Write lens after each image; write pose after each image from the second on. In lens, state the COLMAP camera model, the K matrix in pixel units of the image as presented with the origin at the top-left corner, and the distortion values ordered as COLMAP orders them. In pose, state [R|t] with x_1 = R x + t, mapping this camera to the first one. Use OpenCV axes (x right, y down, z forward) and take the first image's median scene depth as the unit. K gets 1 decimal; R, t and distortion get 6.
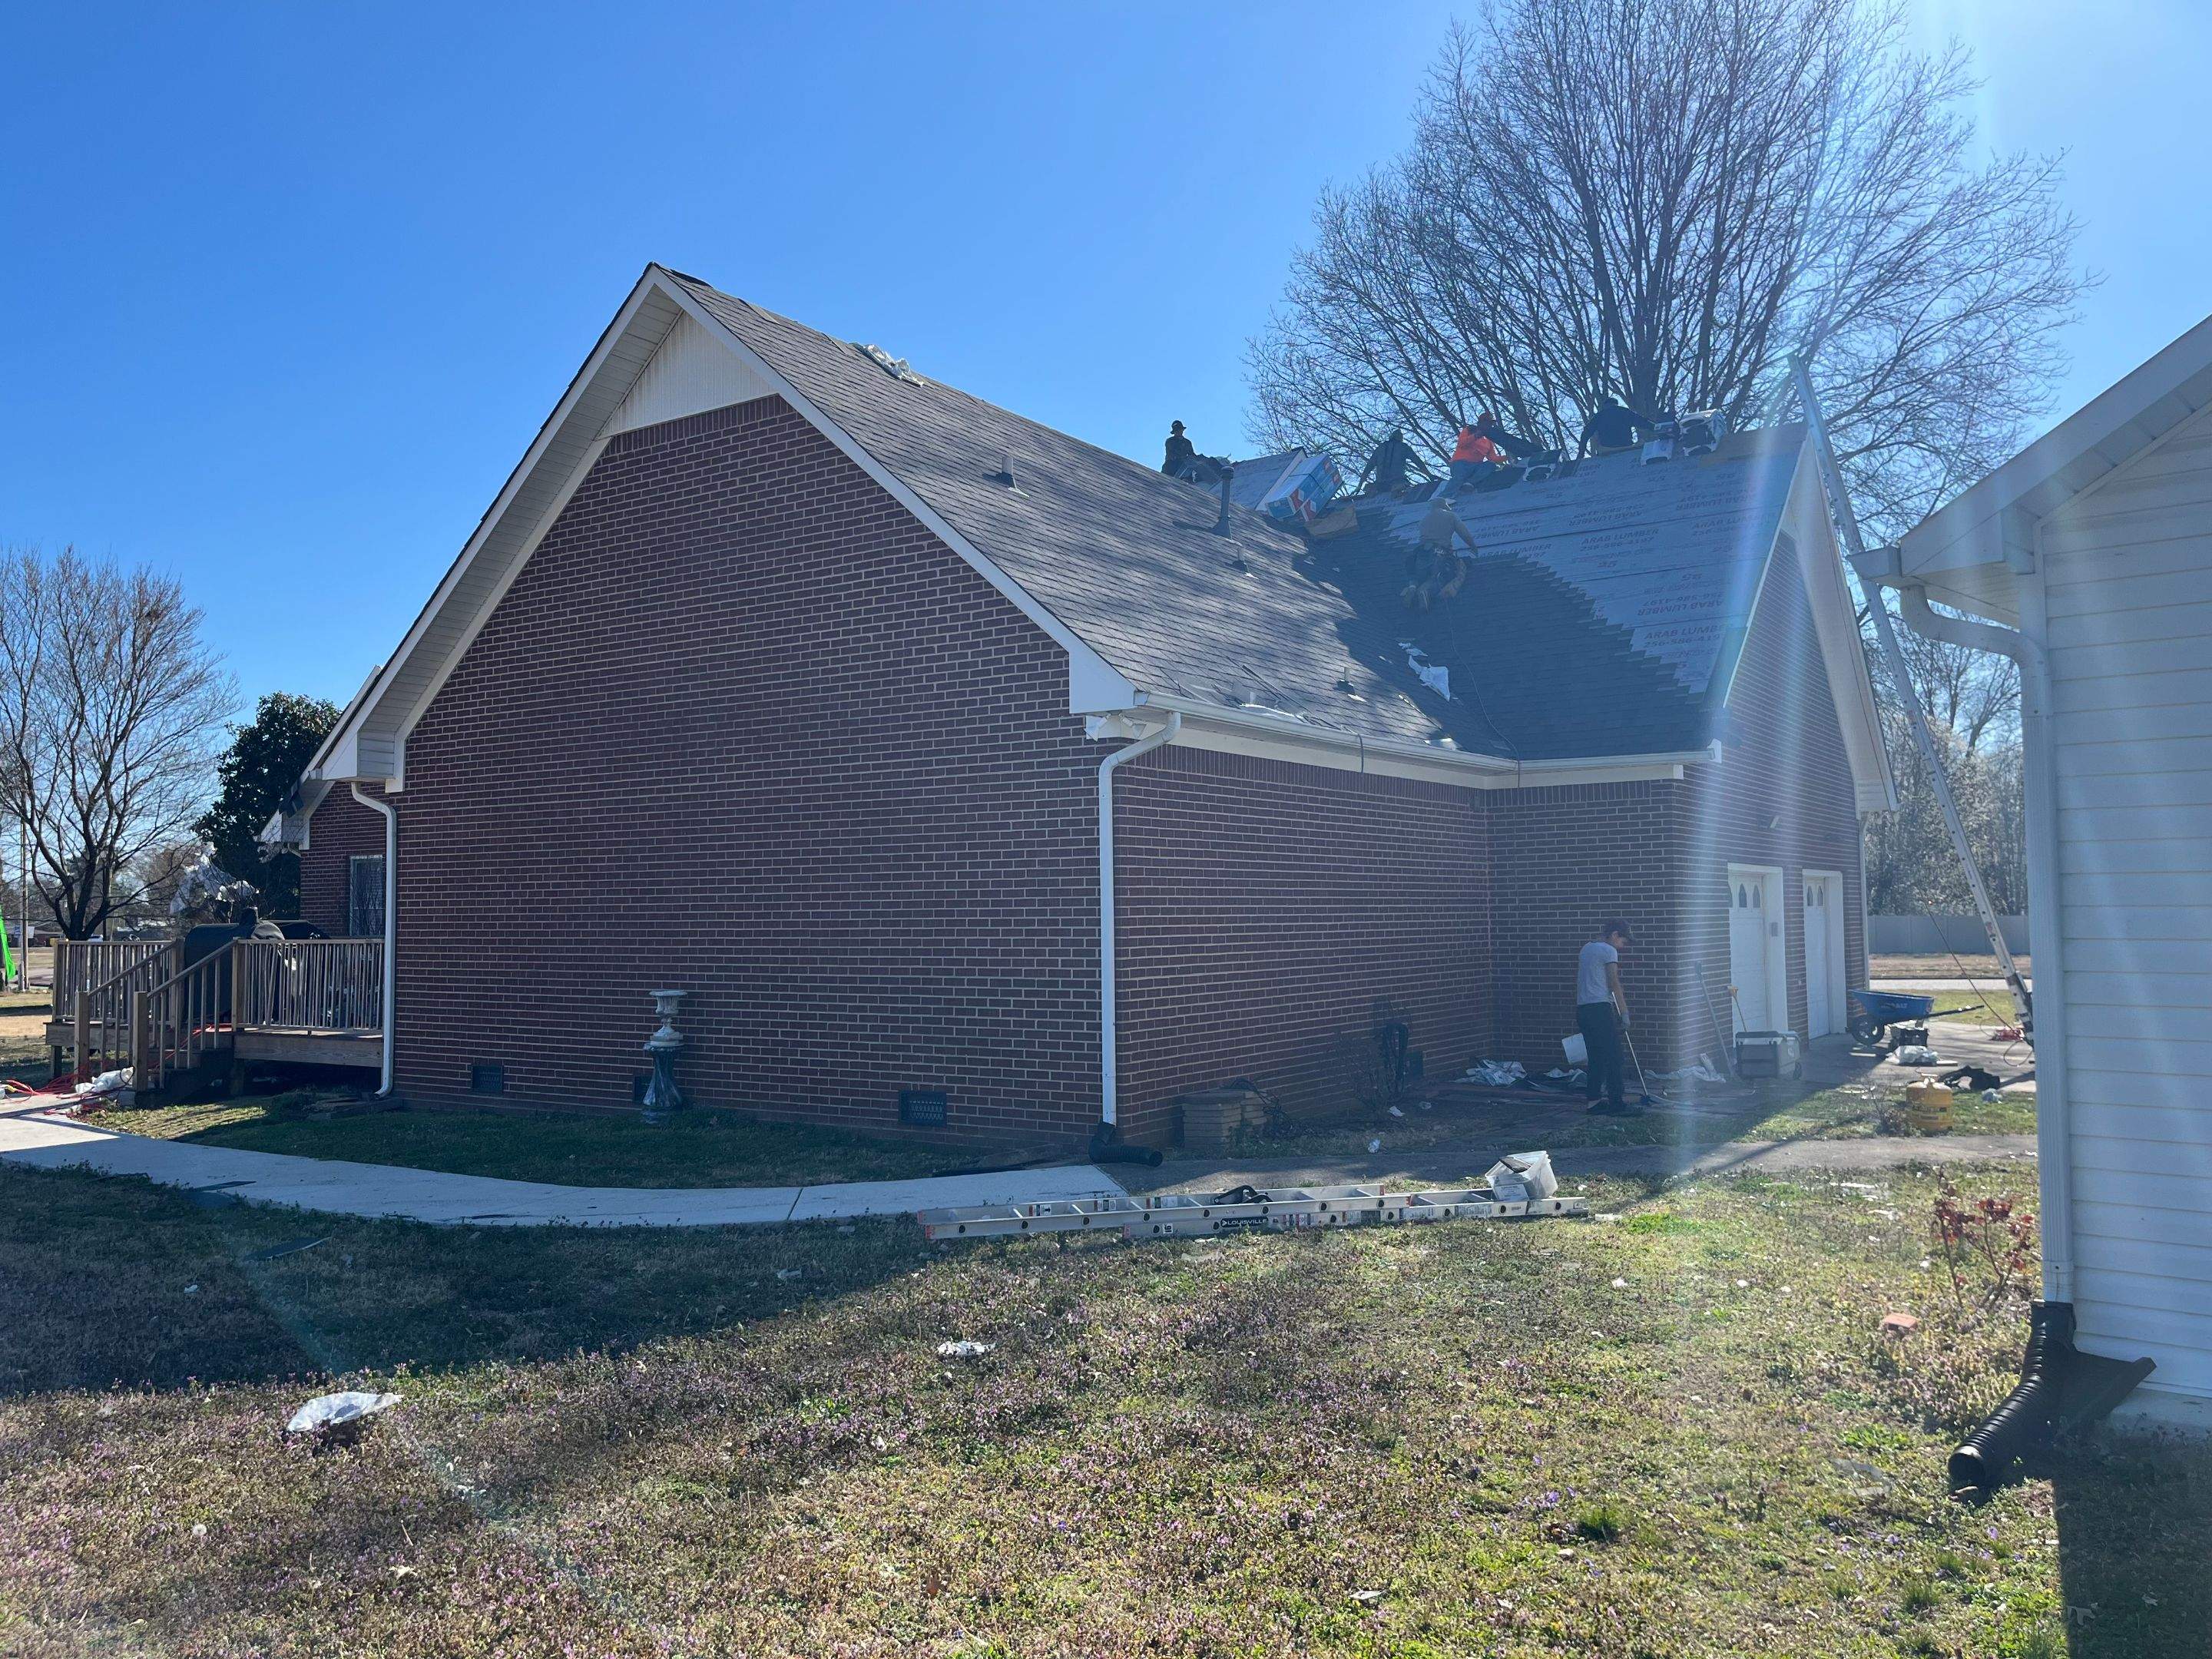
lens RADIAL K [[1648.5, 0, 1106.0], [0, 1648.5, 829.5], [0, 0, 1]] dist [0.070492, -0.090233]
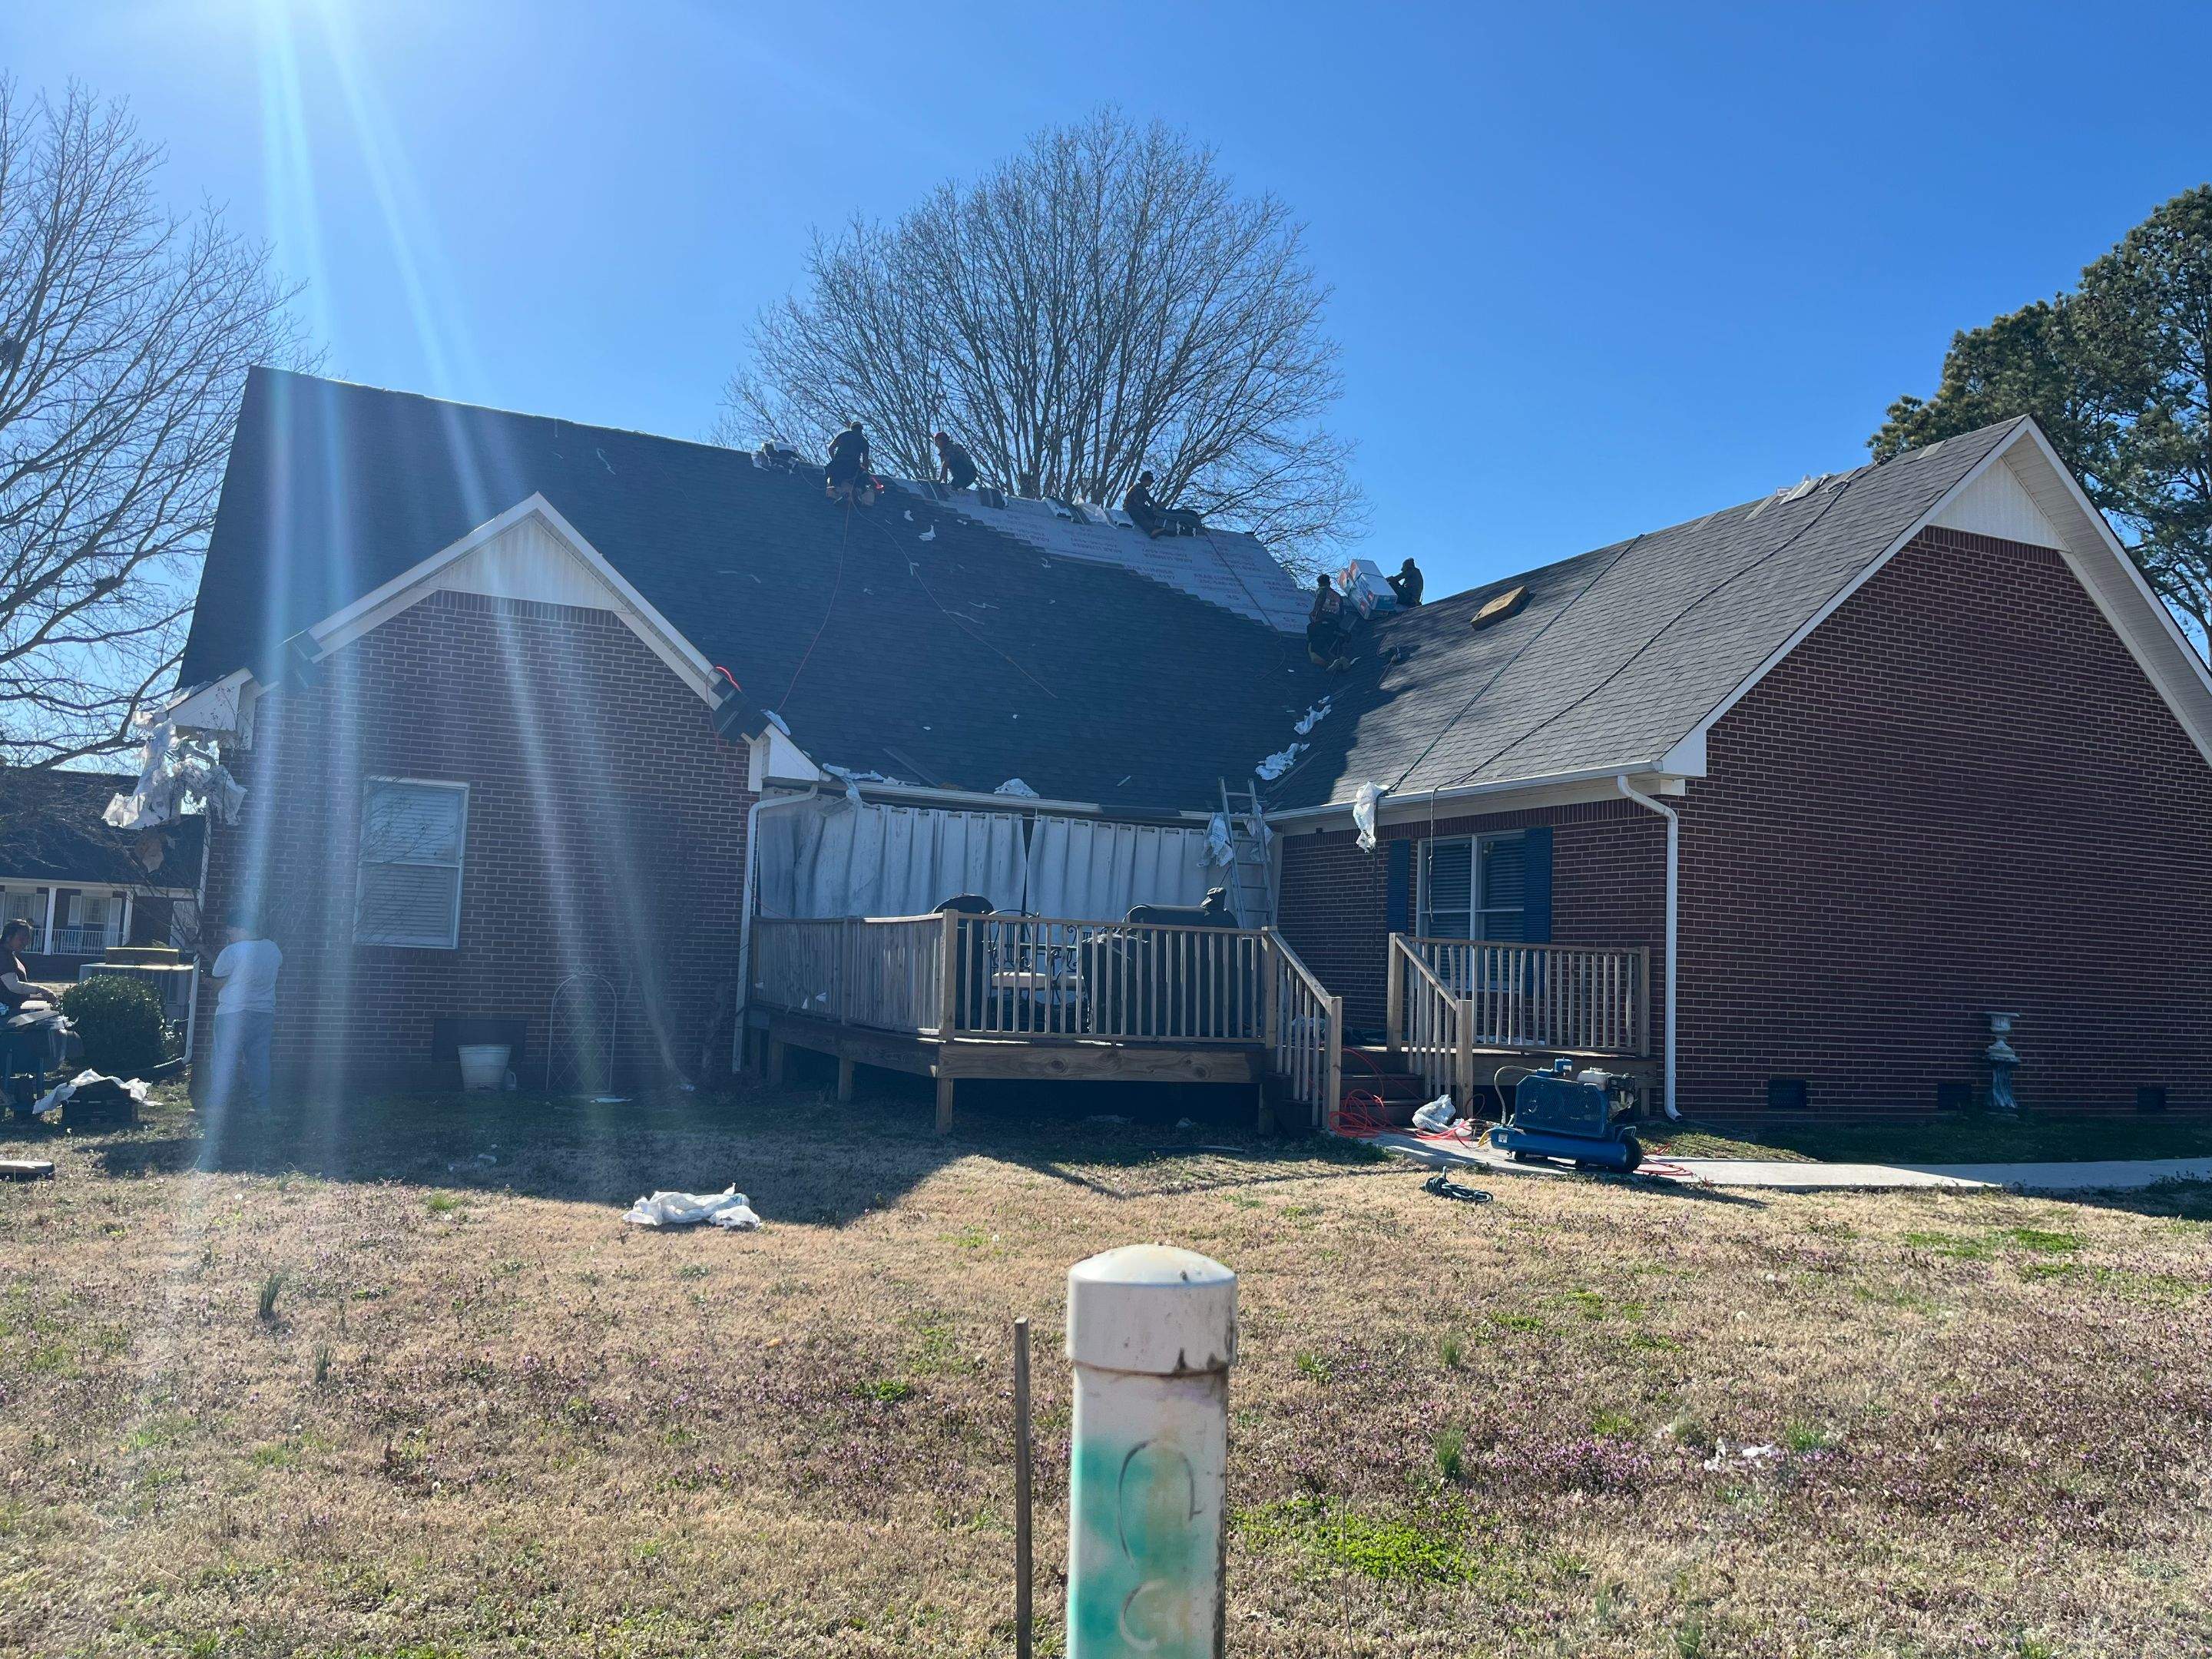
lens RADIAL K [[1648.5, 0, 1106.0], [0, 1648.5, 829.5], [0, 0, 1]] dist [0.070492, -0.090233]
pose [[0.511535, 0.096968, 0.853774, -1.462861], [-0.093377, 0.994001, -0.056948, 0.084960], [-0.854174, -0.050592, 0.517521, 0.833009]]
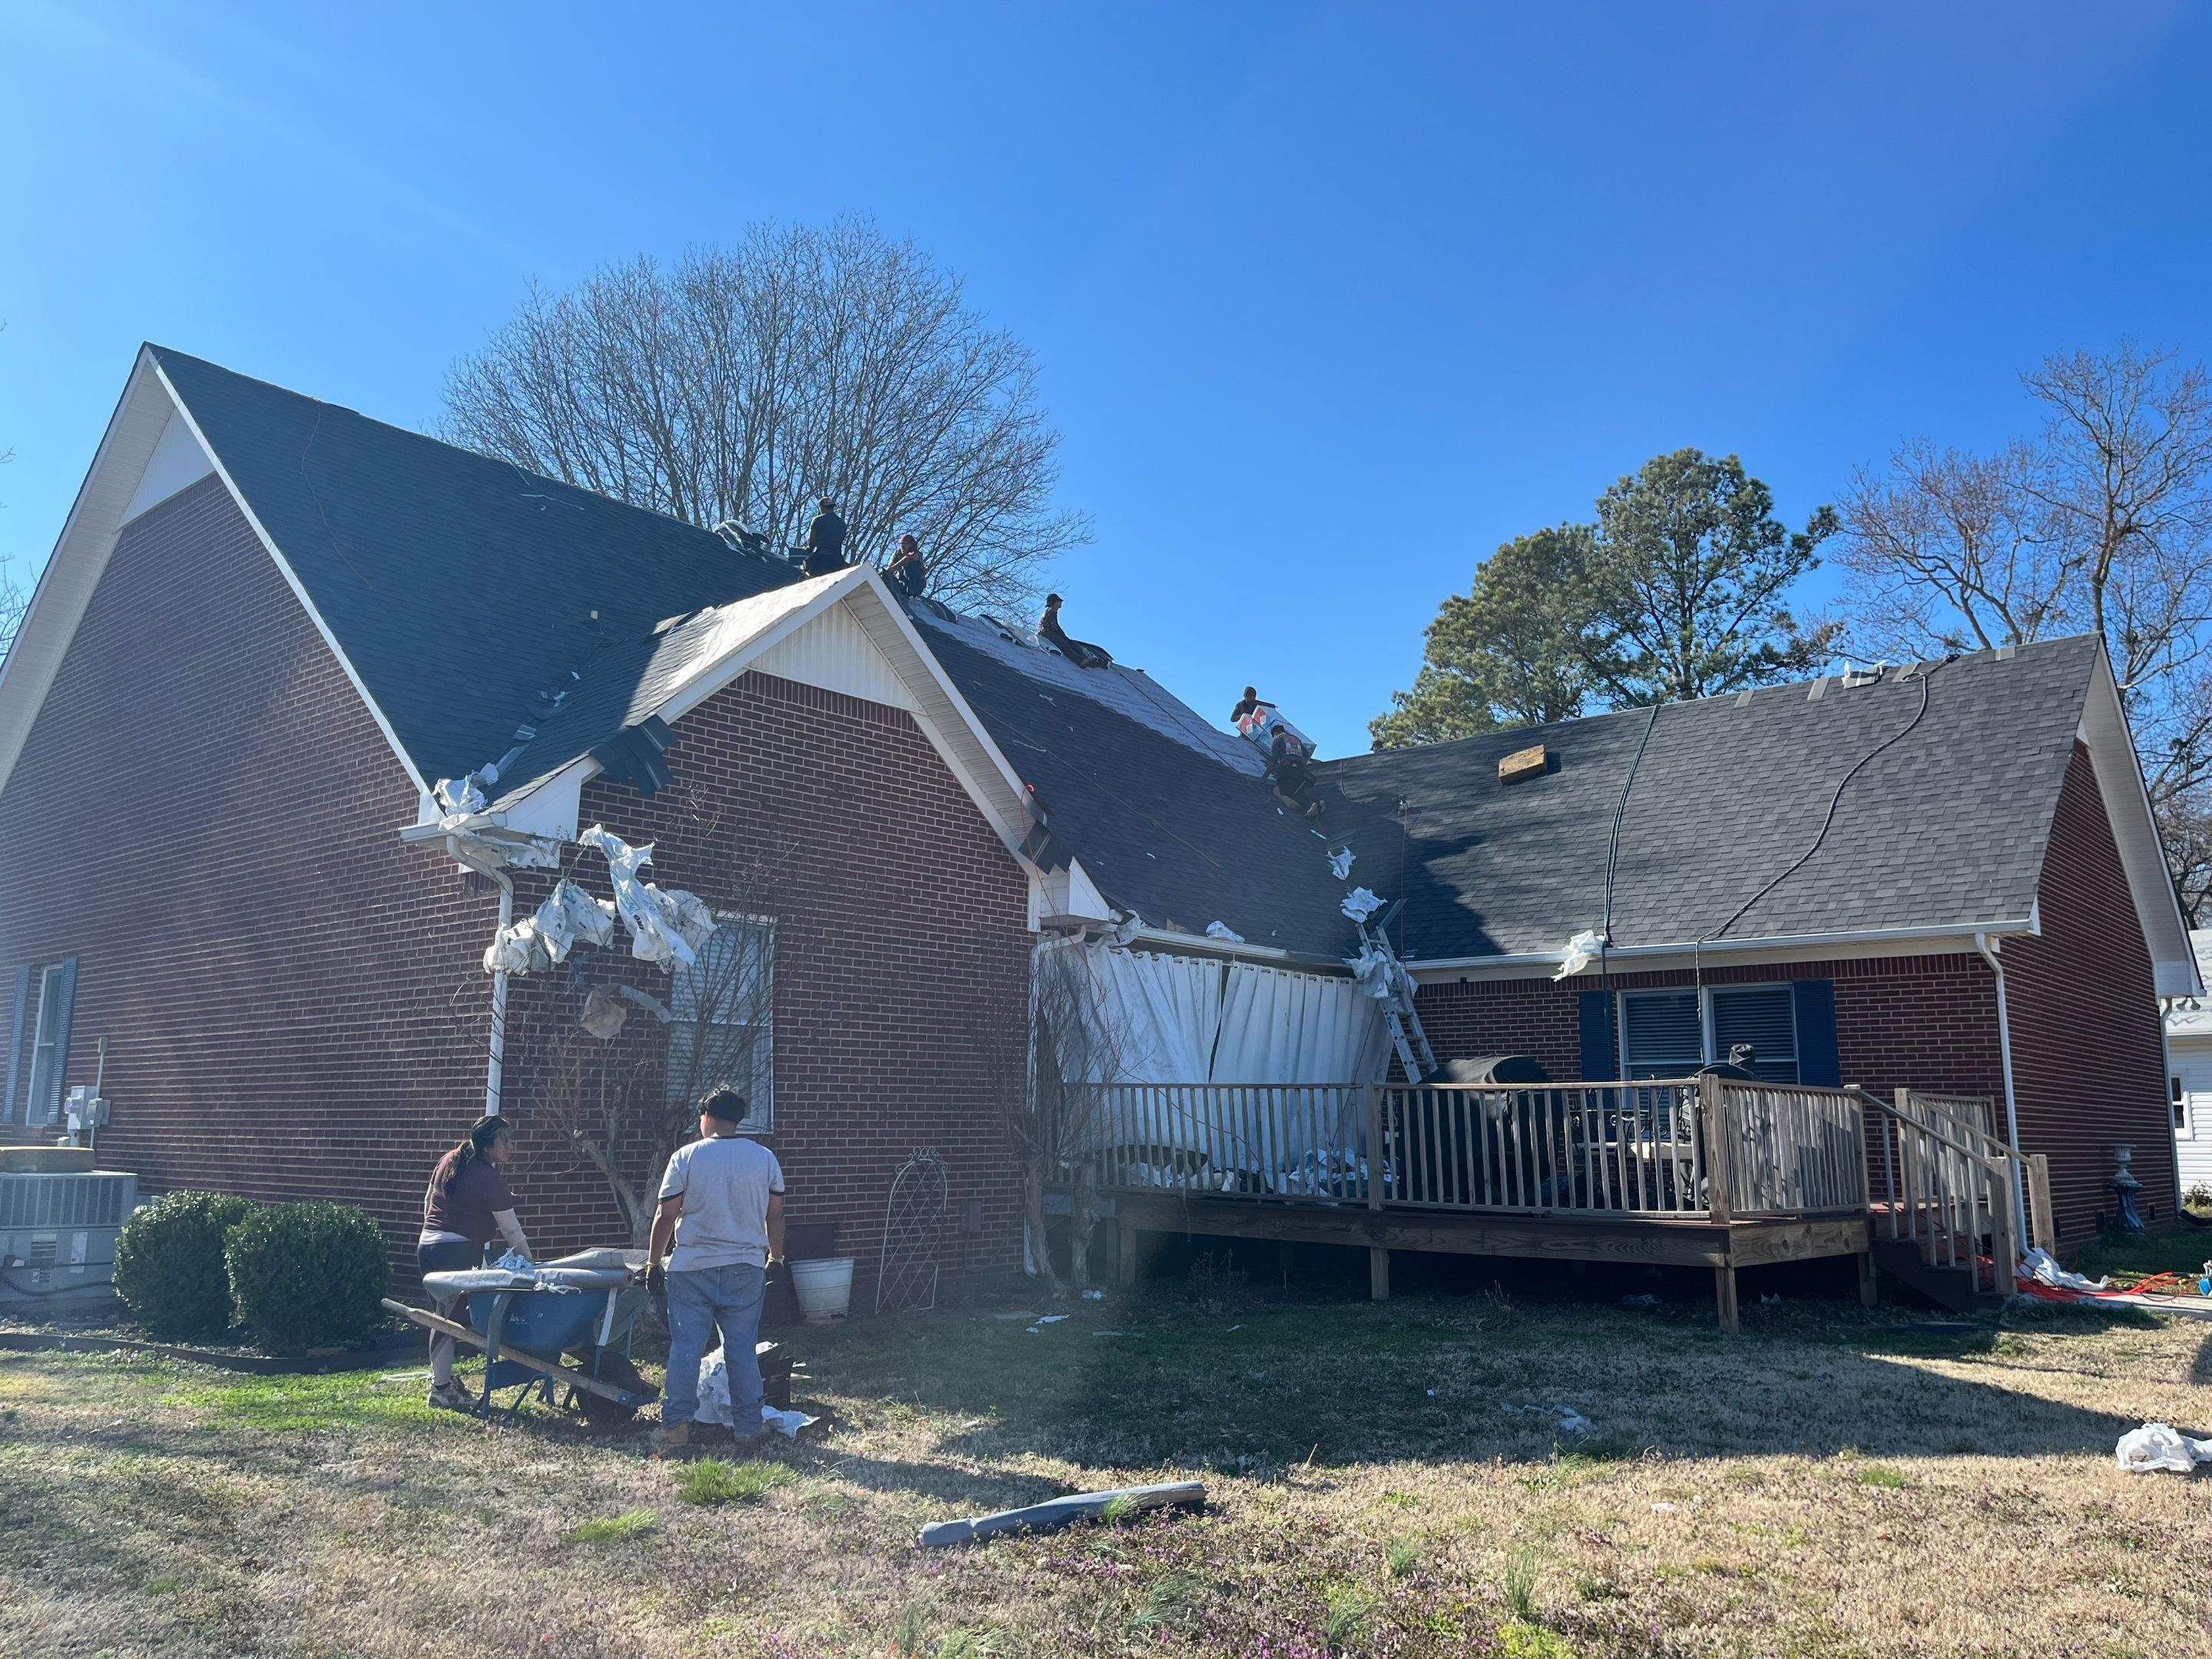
lens RADIAL K [[1648.3, 0, 1121.9], [0, 1648.3, 835.5], [0, 0, 1]] dist [0.075950, -0.100636]
pose [[0.103198, 0.177312, 0.978729, -1.567344], [-0.066975, 0.982988, -0.171021, 0.123760], [-0.992403, -0.047901, 0.113318, 1.495683]]
